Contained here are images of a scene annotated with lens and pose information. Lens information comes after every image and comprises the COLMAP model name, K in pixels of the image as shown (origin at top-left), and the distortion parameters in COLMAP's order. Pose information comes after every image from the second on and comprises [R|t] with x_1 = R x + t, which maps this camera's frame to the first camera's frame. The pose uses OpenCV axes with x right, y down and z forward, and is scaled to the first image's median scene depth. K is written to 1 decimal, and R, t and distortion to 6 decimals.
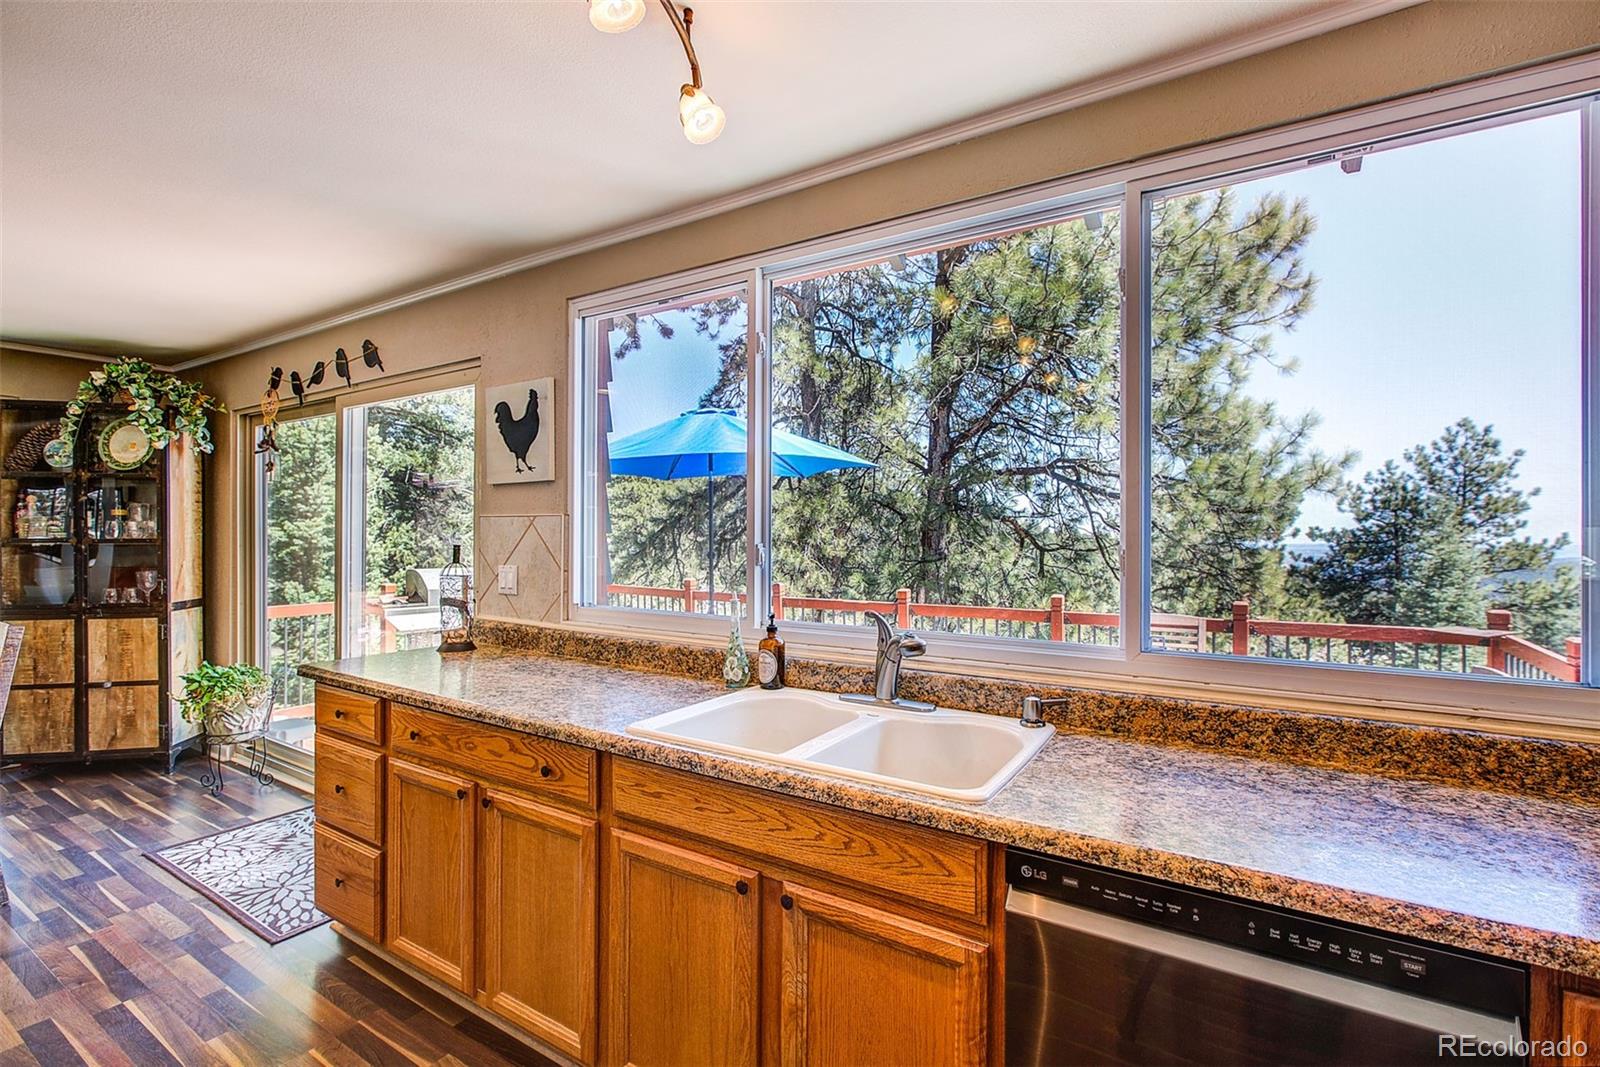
lens RADIAL K [[717.1, 0, 807.0], [0, 717.1, 530.9], [0, 0, 1]] dist [-0.009127, 0.004769]
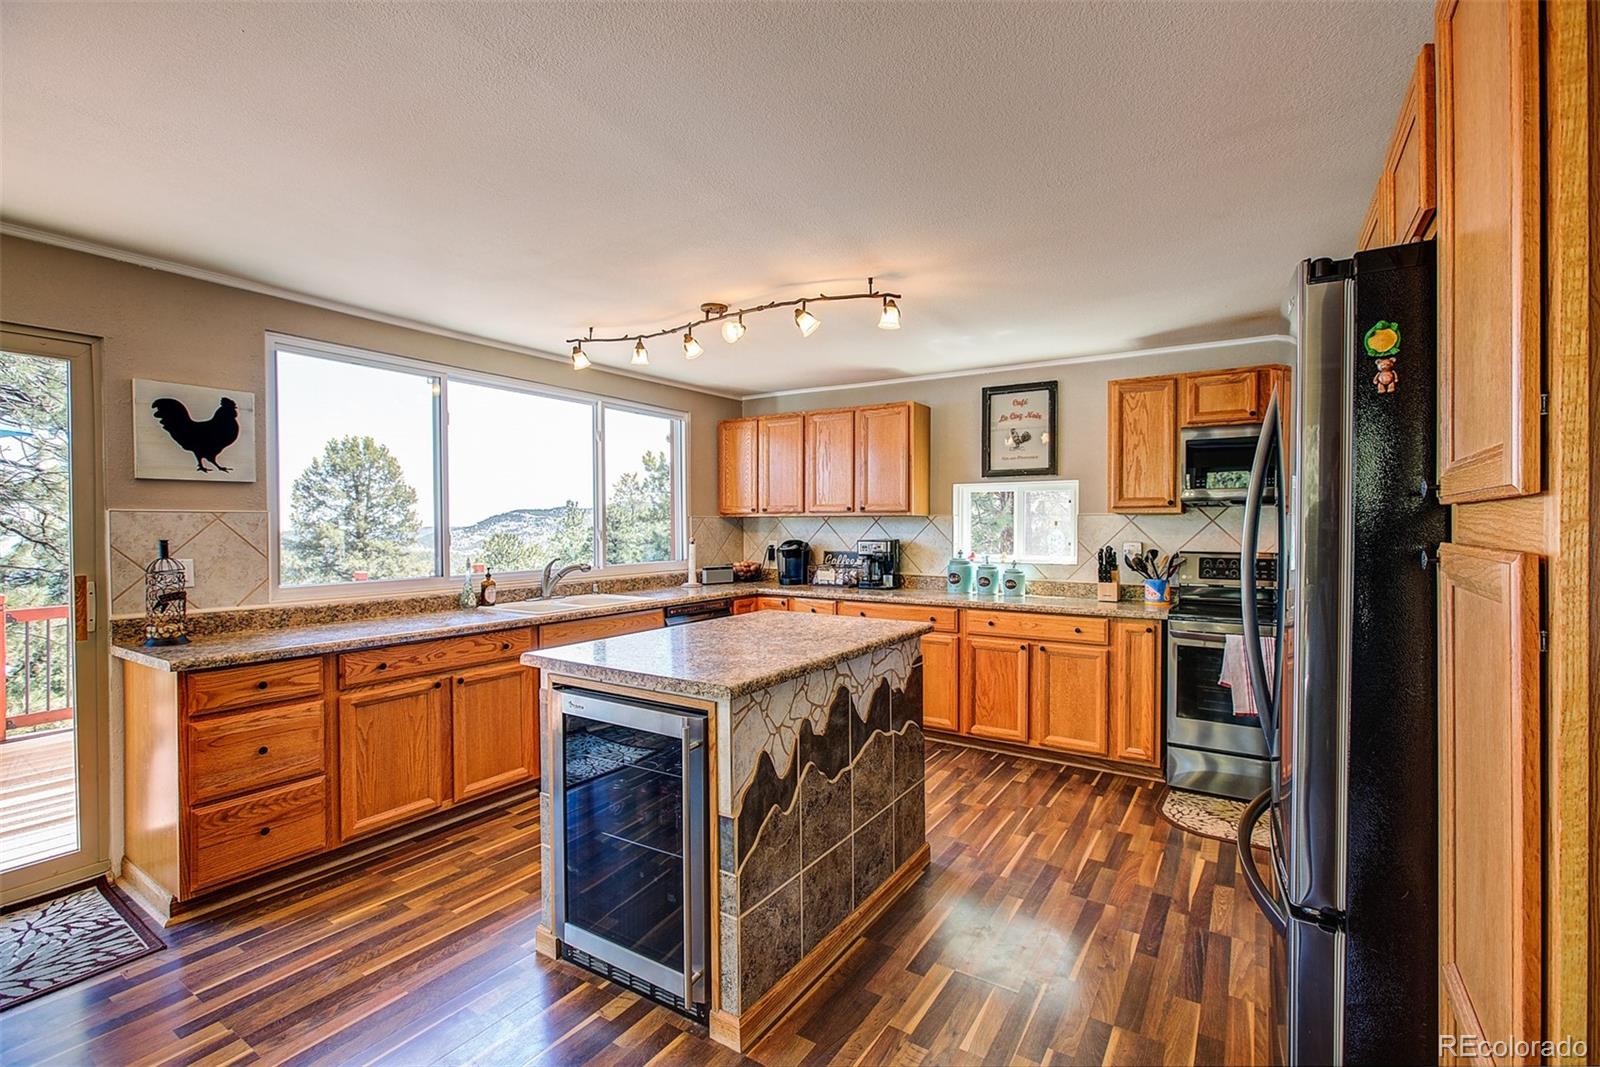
lens RADIAL K [[717.1, 0, 790.6], [0, 717.1, 530.1], [0, 0, 1]] dist [-0.009127, 0.004769]
pose [[0.032795, -0.010165, 0.999410, -1.002546], [0.003031, 0.999945, 0.010071, -0.001500], [-0.999458, 0.002699, 0.032824, 0.062954]]
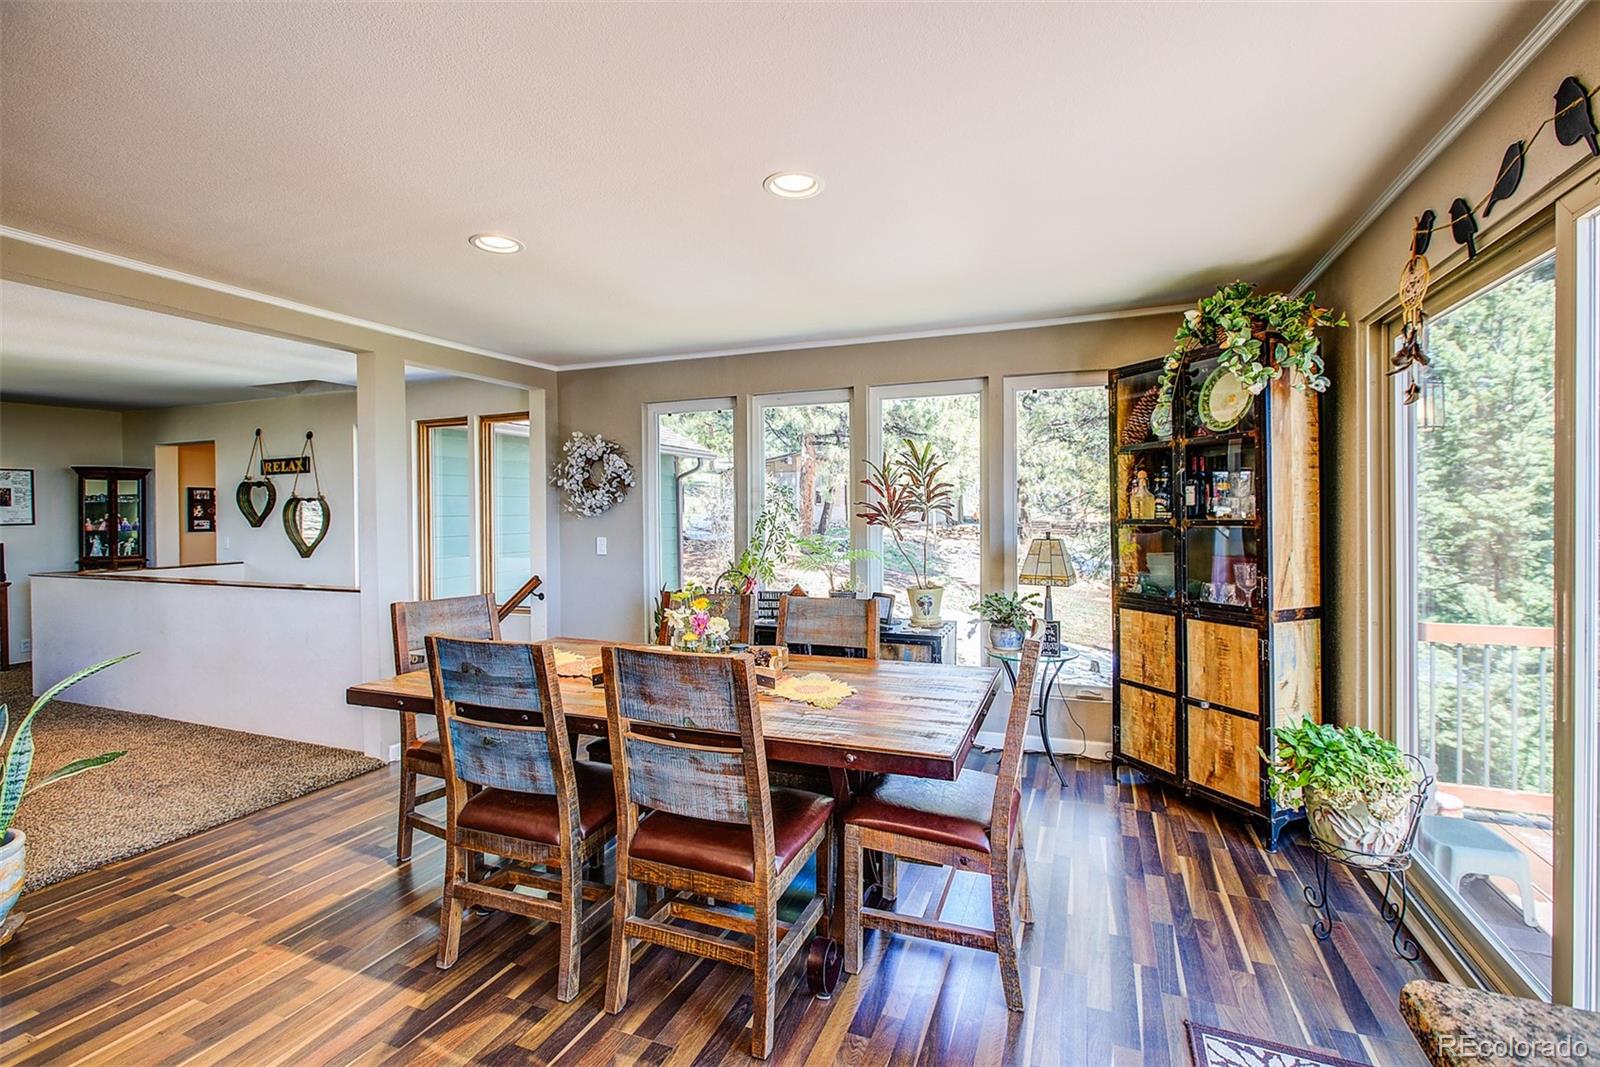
lens RADIAL K [[717.1, 0, 798.0], [0, 717.1, 517.4], [0, 0, 1]] dist [-0.009127, 0.004769]
pose [[0.173541, 0.002860, -0.984823, -0.277645], [0.008802, 0.999951, 0.004455, 0.000896], [0.984787, -0.009442, 0.173507, 0.418251]]
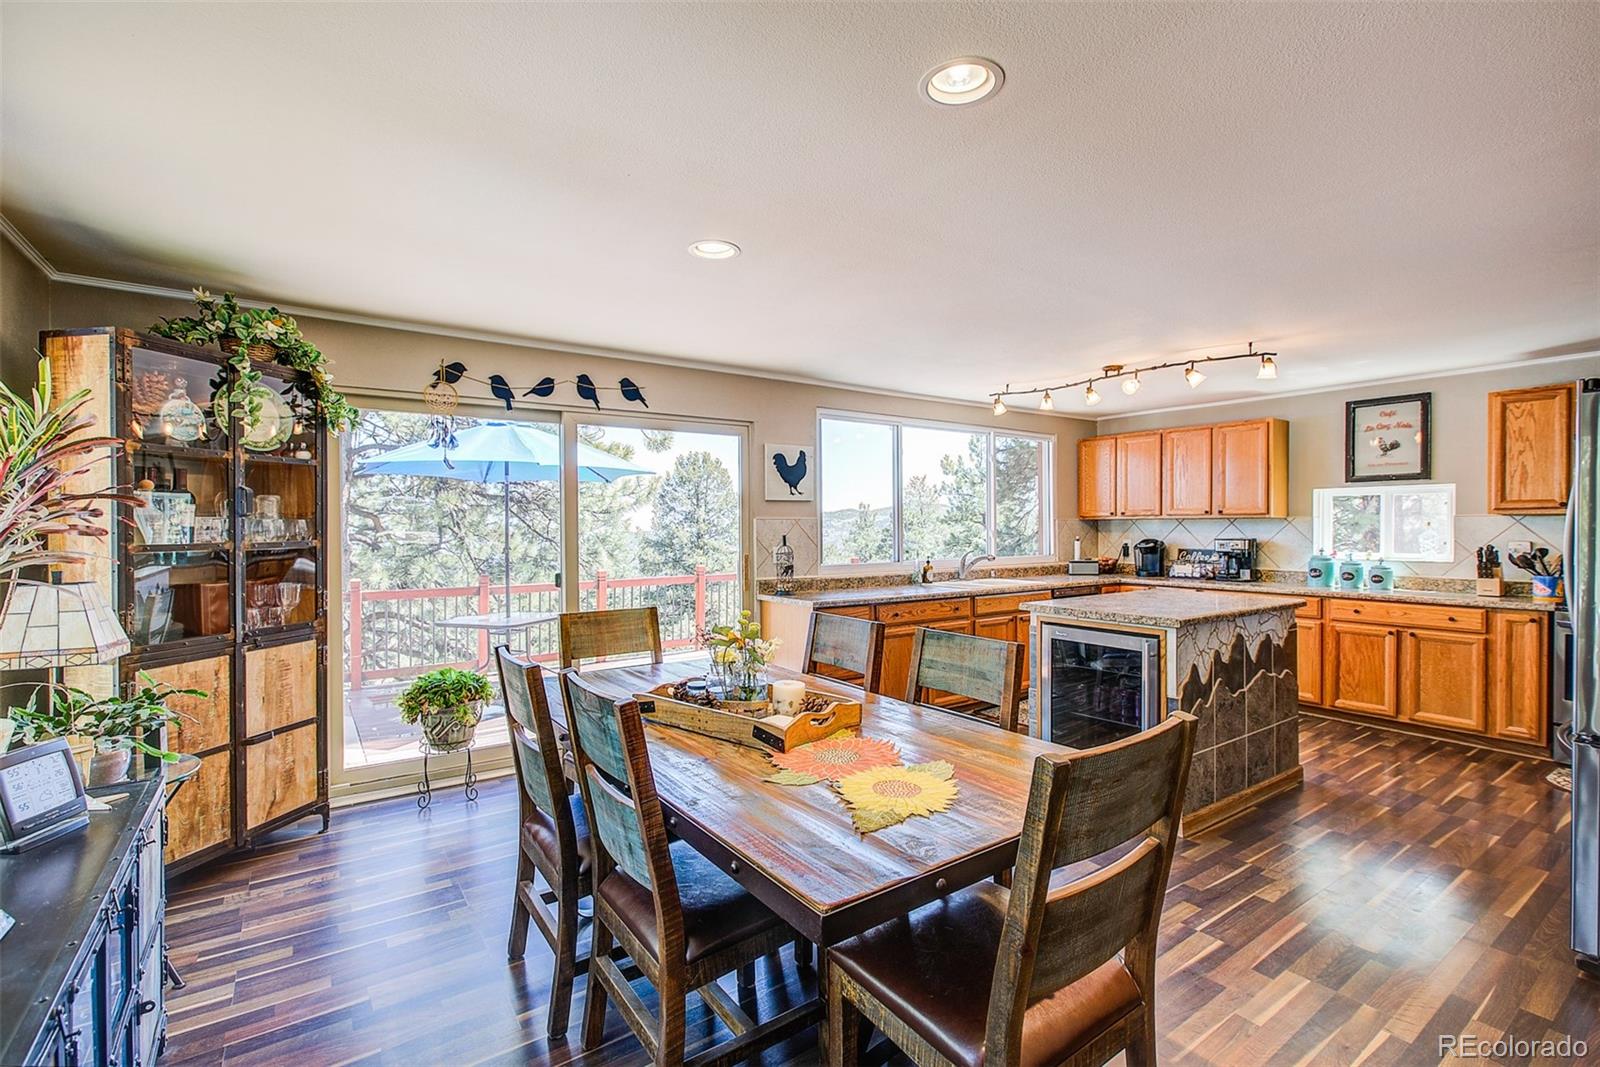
lens RADIAL K [[717.1, 0, 792.0], [0, 717.1, 531.5], [0, 0, 1]] dist [-0.009127, 0.004769]
pose [[0.406867, -0.009939, 0.913433, -1.434063], [0.006023, 0.999948, 0.008198, -0.003012], [-0.913468, 0.002167, 0.406906, 0.184174]]
